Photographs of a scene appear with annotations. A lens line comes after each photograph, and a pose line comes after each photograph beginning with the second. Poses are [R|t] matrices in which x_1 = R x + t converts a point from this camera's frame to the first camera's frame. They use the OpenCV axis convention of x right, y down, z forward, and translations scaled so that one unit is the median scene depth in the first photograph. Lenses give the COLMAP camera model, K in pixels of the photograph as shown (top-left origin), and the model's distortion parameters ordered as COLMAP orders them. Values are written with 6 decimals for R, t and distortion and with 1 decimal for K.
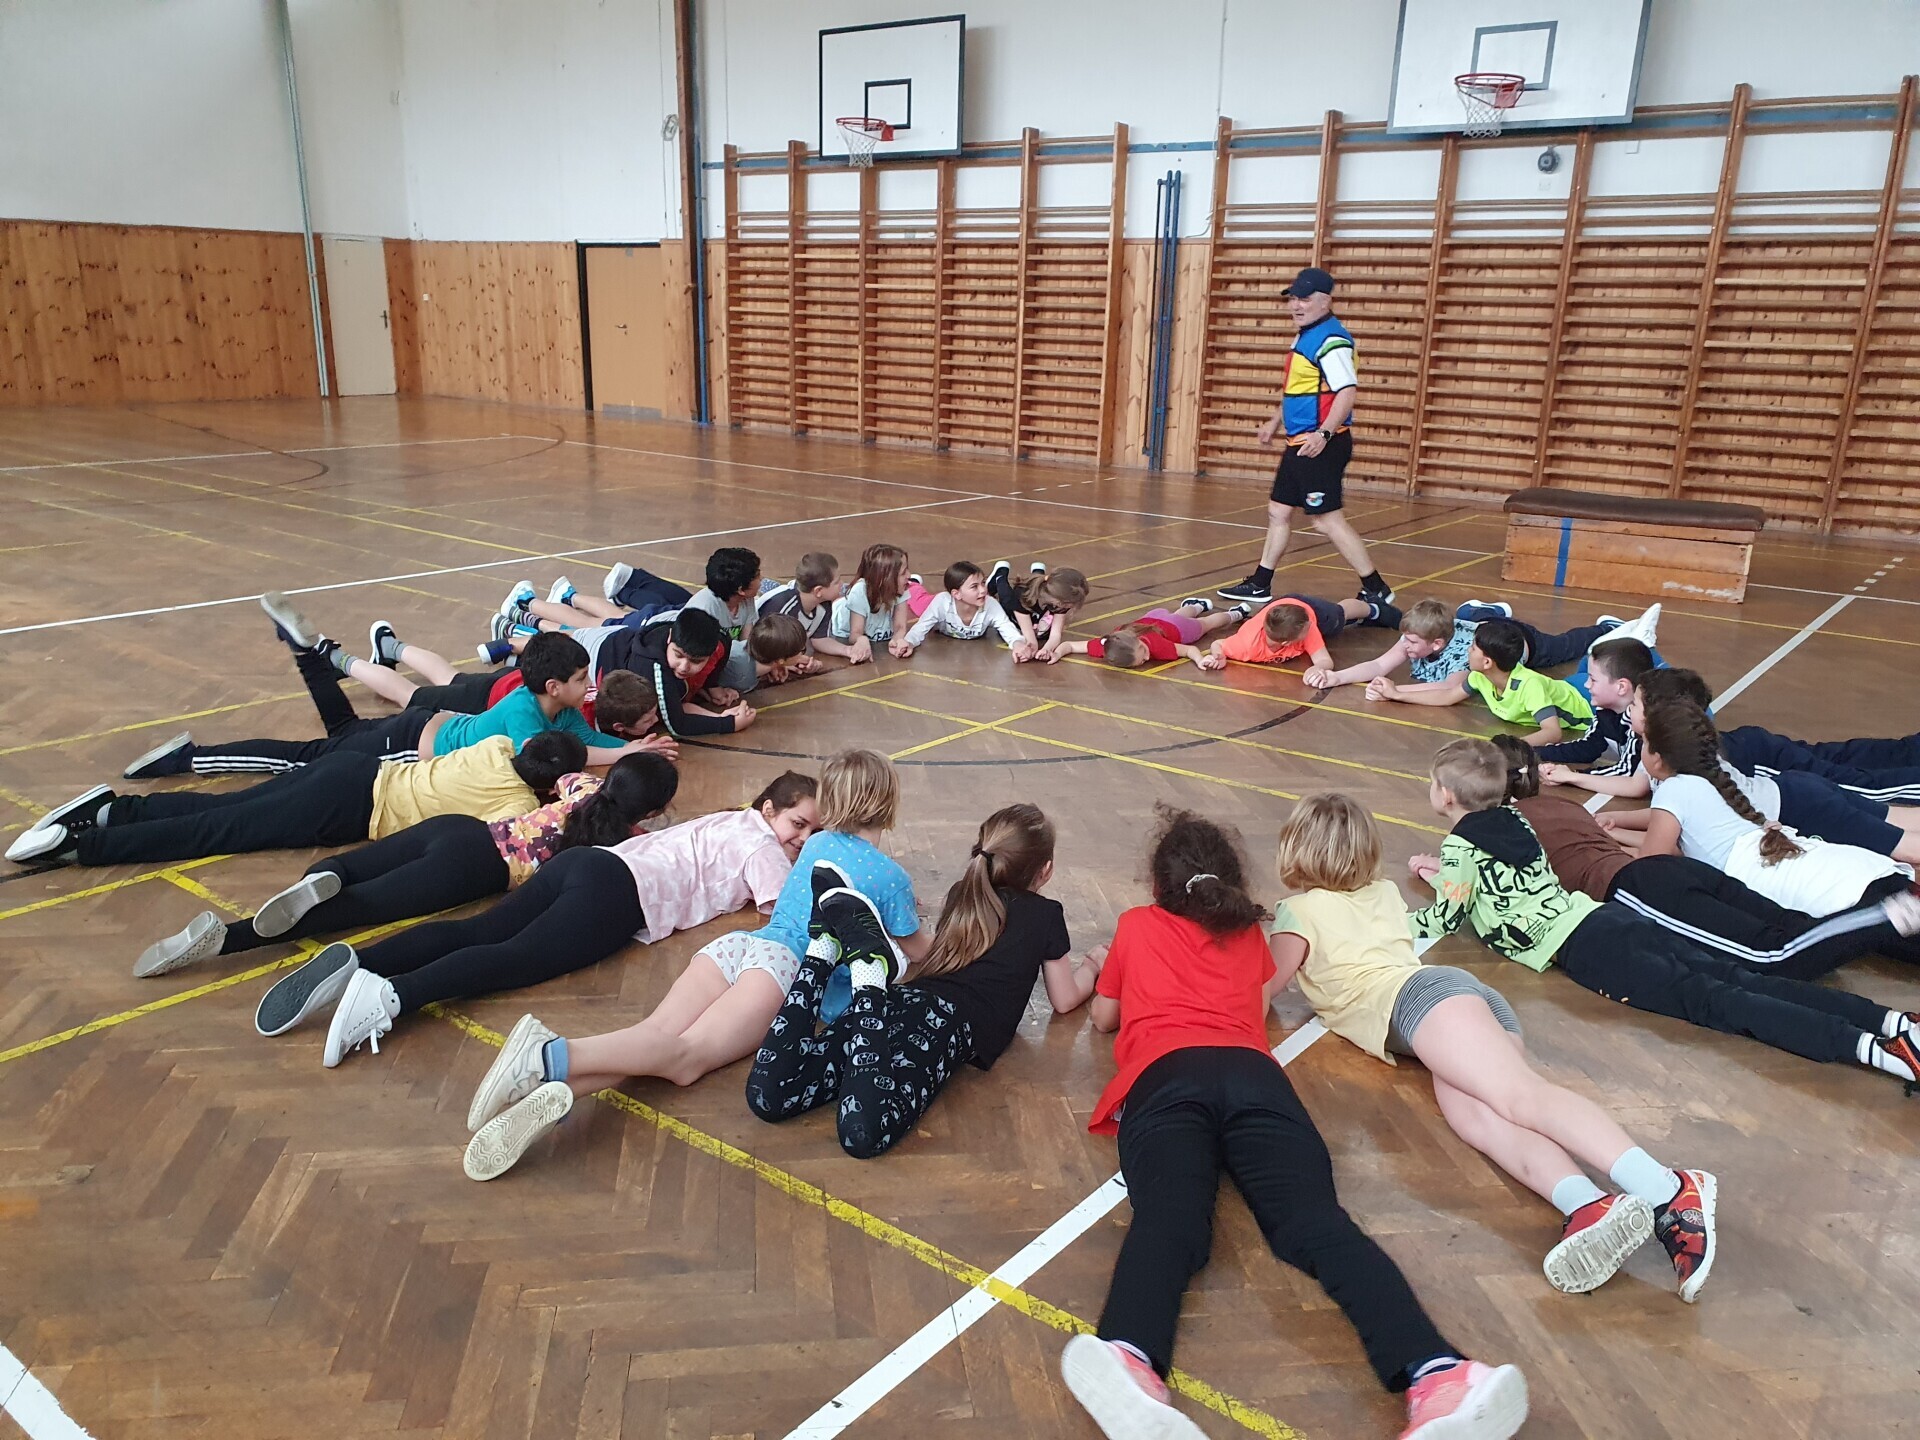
lens RADIAL K [[1492.2, 0, 962.3], [0, 1492.2, 765.6], [0, 0, 1]] dist [0.009985, -0.002683]
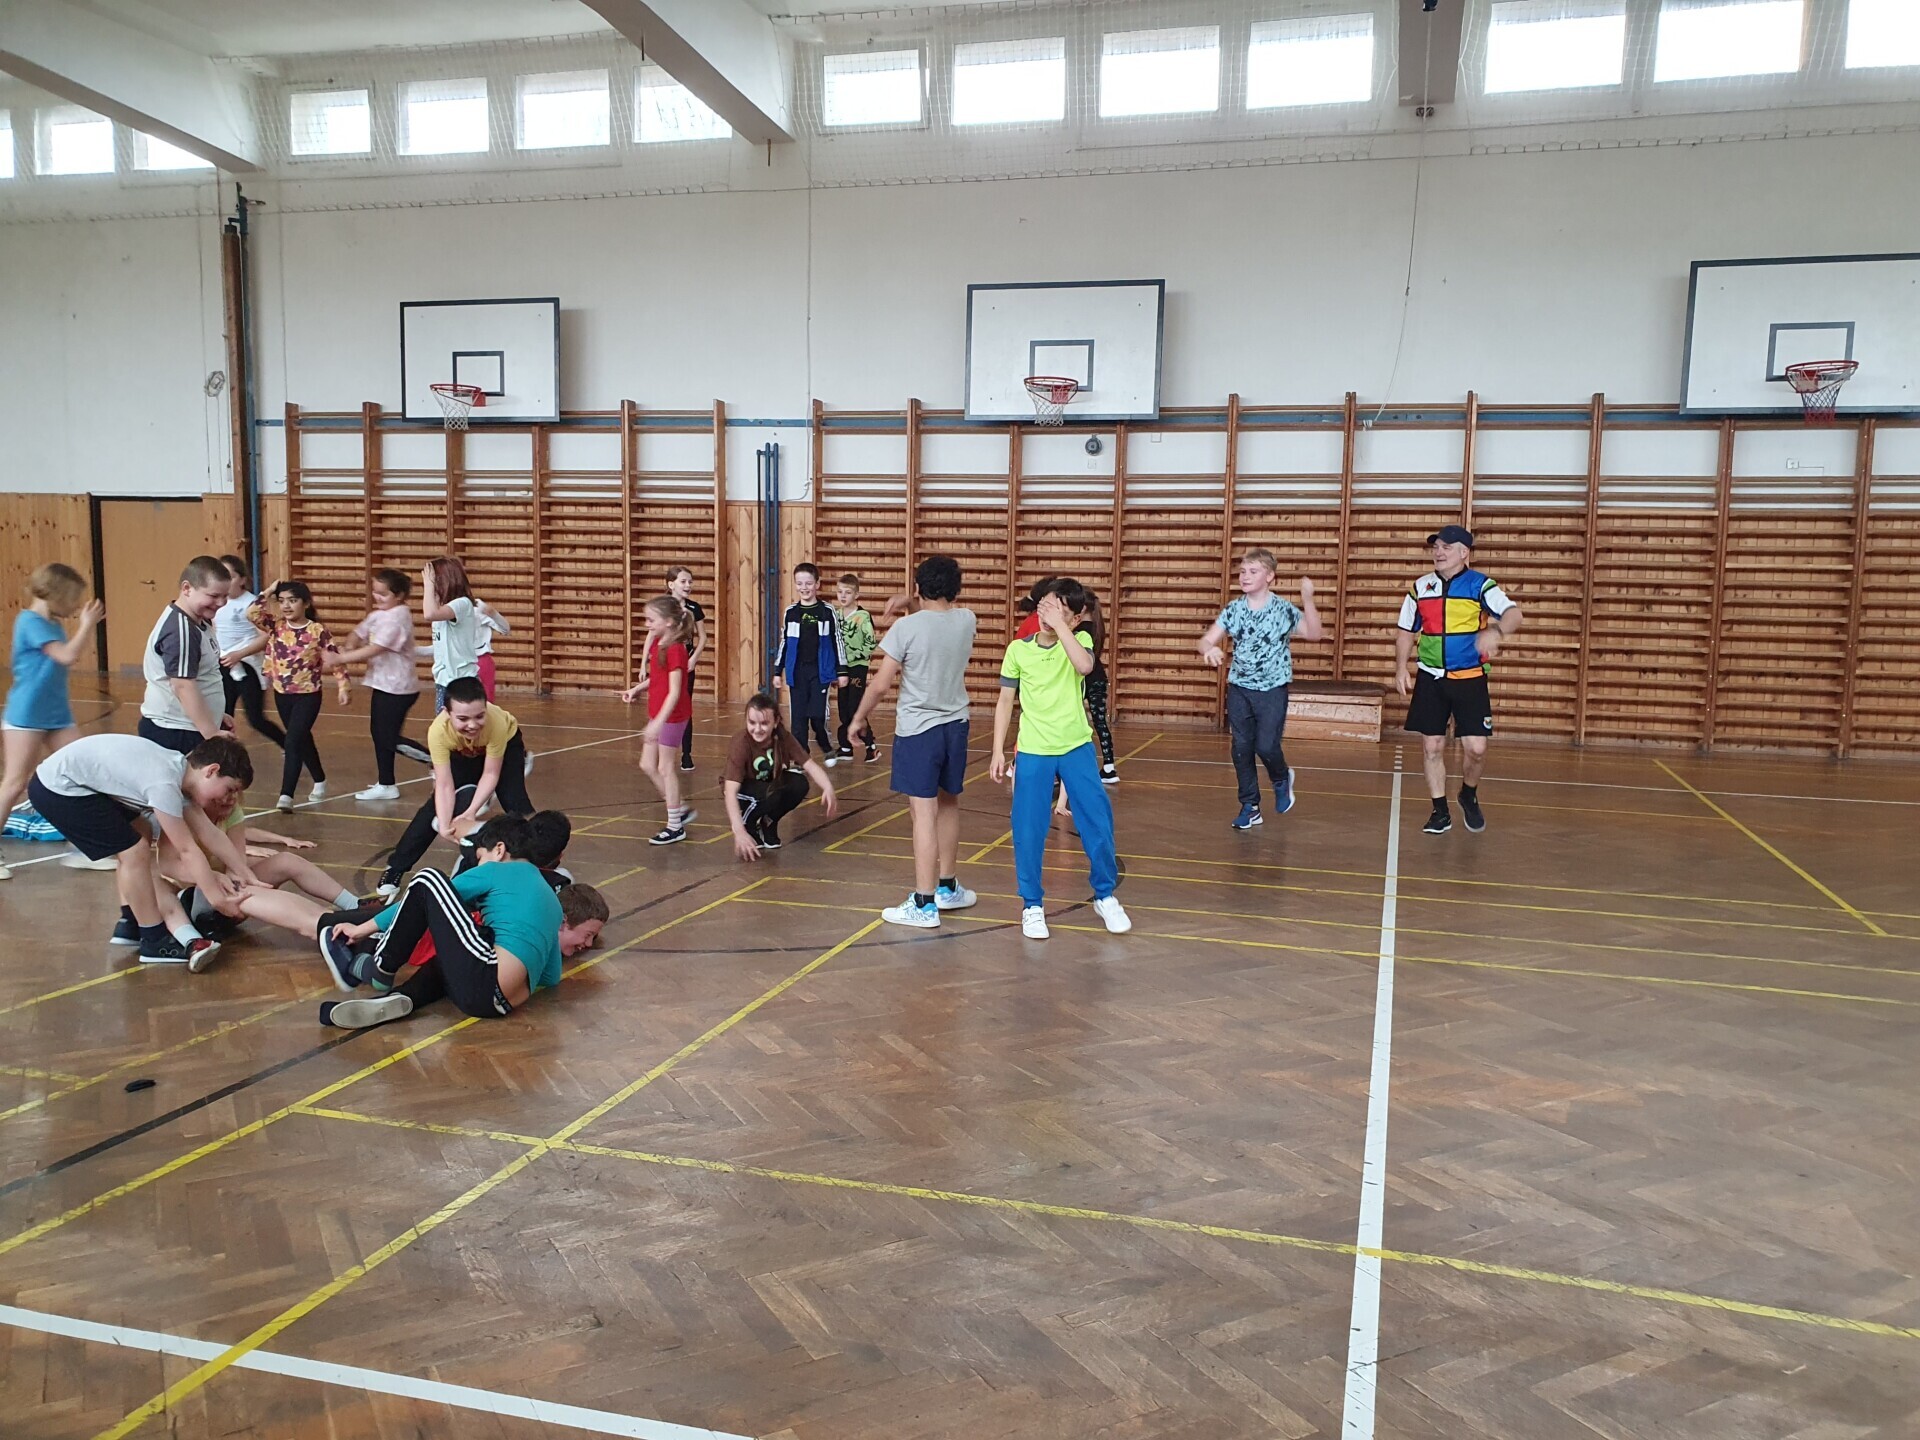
lens RADIAL K [[1492.2, 0, 989.3], [0, 1492.2, 737.1], [0, 0, 1]] dist [0.009985, -0.002683]
pose [[0.923531, -0.047847, 0.380527, -0.135112], [0.115417, 0.980866, -0.156782, 0.011072], [-0.365745, 0.188712, 0.911383, -0.033489]]
